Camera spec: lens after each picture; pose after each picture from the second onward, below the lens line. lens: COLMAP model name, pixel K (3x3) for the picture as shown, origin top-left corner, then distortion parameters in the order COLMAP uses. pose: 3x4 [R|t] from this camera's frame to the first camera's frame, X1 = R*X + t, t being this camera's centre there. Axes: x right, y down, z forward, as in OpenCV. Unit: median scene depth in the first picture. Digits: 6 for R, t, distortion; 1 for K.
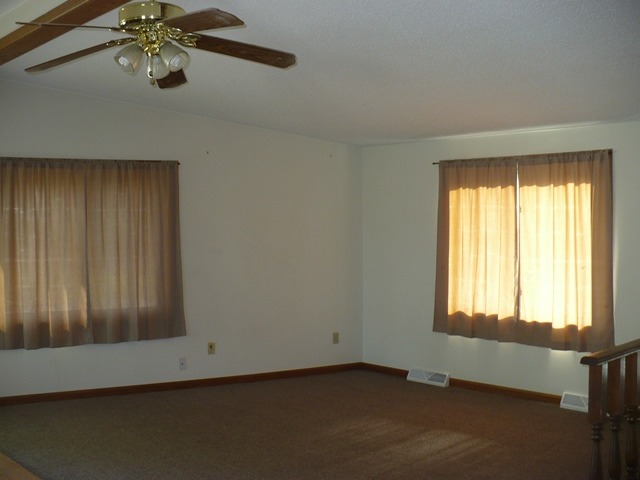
lens RADIAL K [[715.6, 0, 318.0], [0, 715.6, 252.4], [0, 0, 1]] dist [-0.301862, 0.466143]
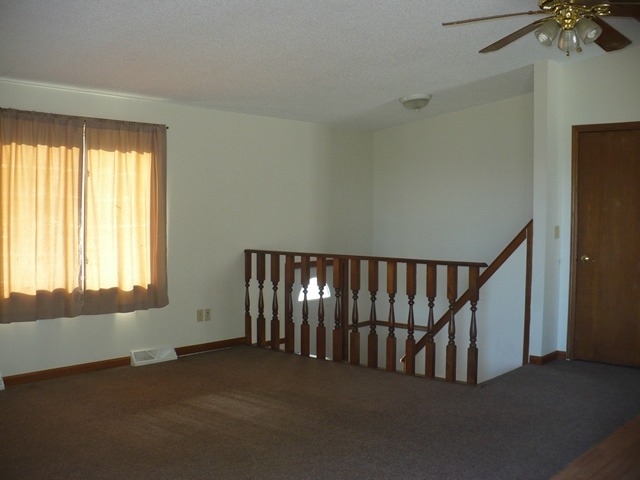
lens RADIAL K [[715.6, 0, 318.0], [0, 715.6, 252.4], [0, 0, 1]] dist [-0.301862, 0.466143]
pose [[-0.090727, -0.055119, 0.994349, -0.694966], [0.027648, 0.997943, 0.057841, -0.000467], [-0.995492, 0.032739, -0.089016, 0.787701]]
